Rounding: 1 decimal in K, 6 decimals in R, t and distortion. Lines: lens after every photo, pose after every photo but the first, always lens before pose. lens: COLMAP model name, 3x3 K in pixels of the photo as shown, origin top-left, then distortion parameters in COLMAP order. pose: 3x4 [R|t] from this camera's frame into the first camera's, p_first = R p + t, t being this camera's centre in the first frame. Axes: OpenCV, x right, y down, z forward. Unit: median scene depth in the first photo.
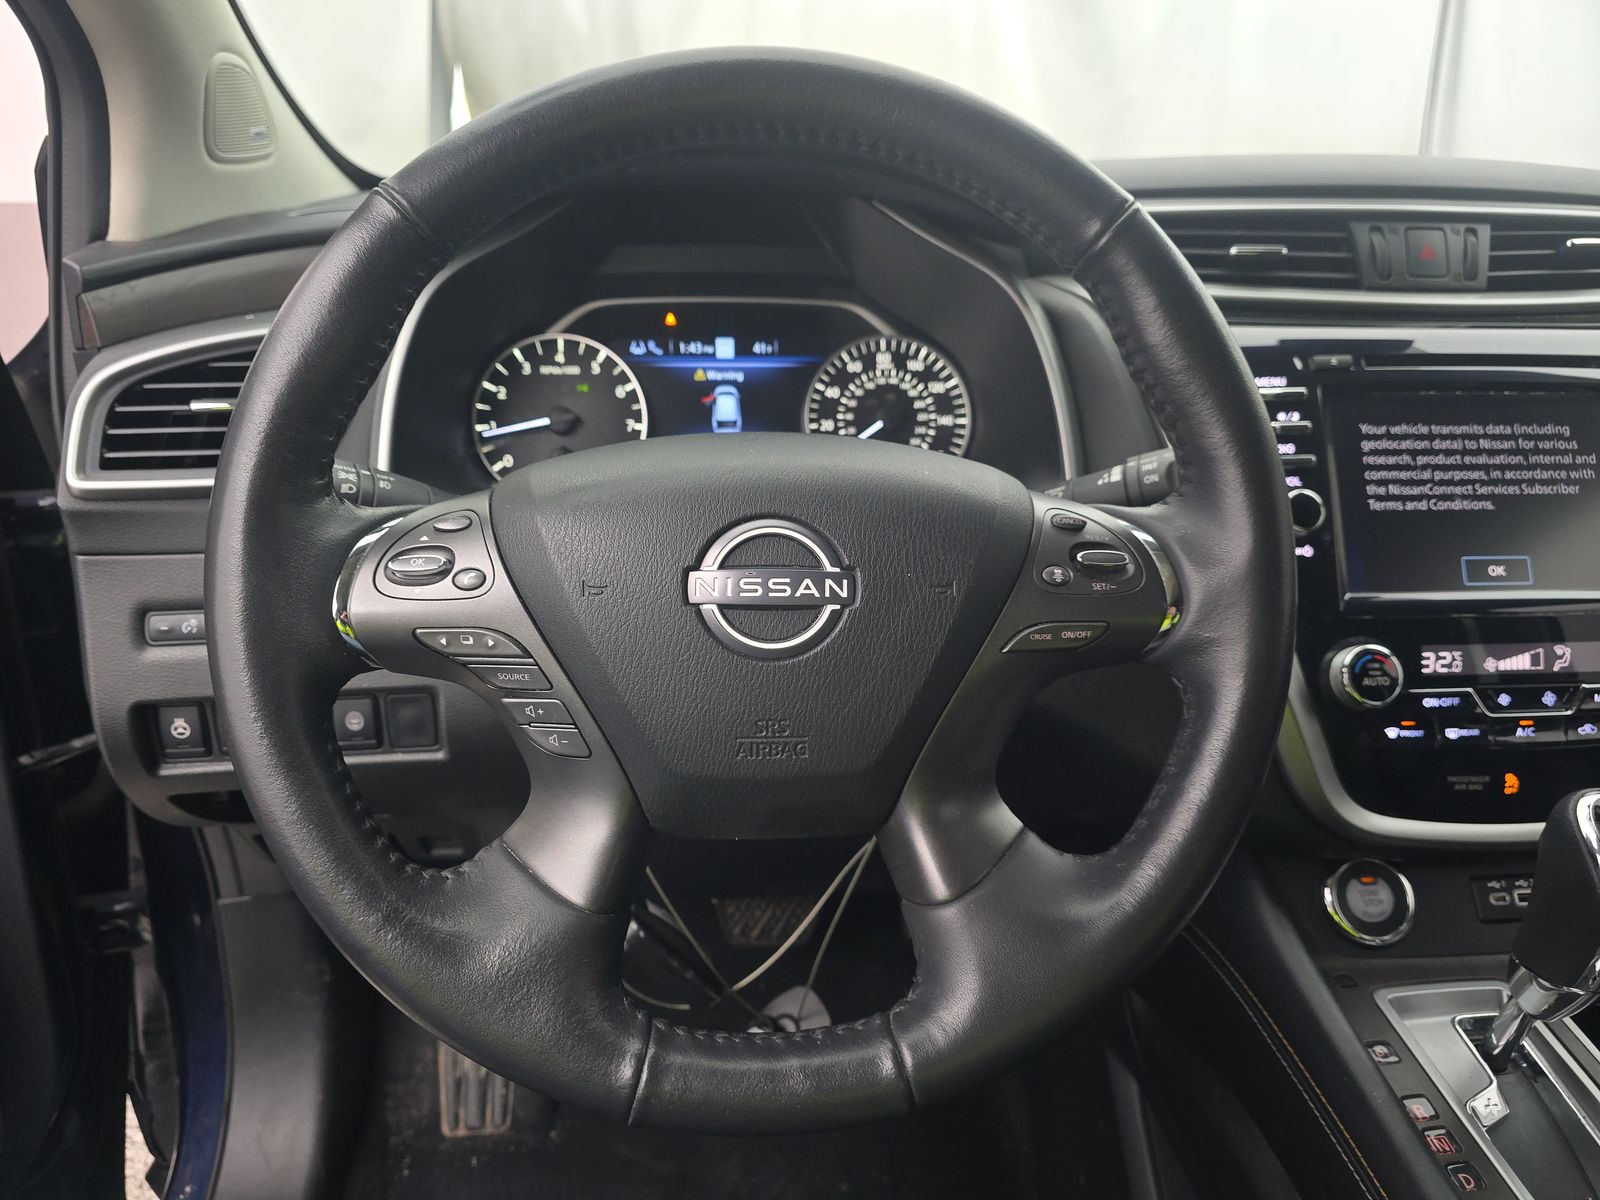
lens RADIAL K [[1072.0, 0, 800.0], [0, 1072.0, 600.0], [0, 0, 1]] dist [0.010803, -0.000641]
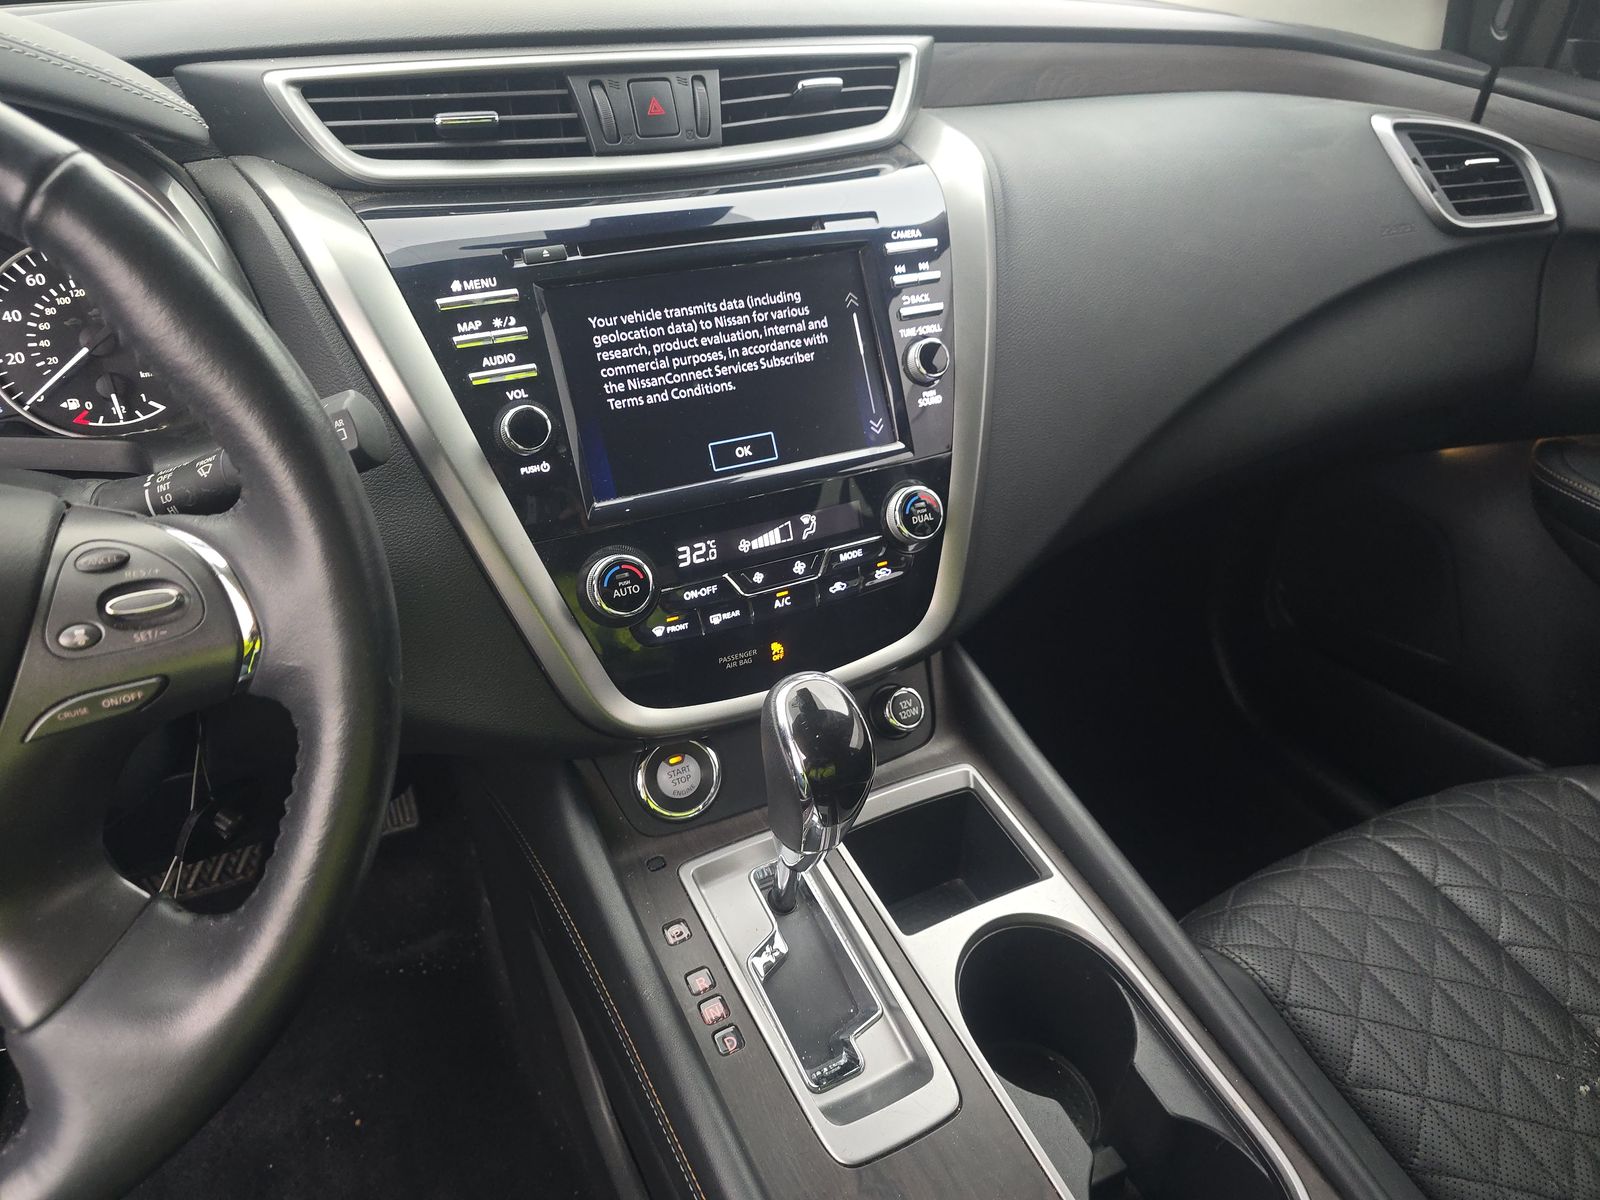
lens RADIAL K [[1072.0, 0, 800.0], [0, 1072.0, 600.0], [0, 0, 1]] dist [0.010803, -0.000641]
pose [[0.932305, -0.201293, 0.300480, 0.359157], [0.132046, 0.962899, 0.235349, -0.122145], [-0.336706, -0.179740, 0.924295, 0.016494]]
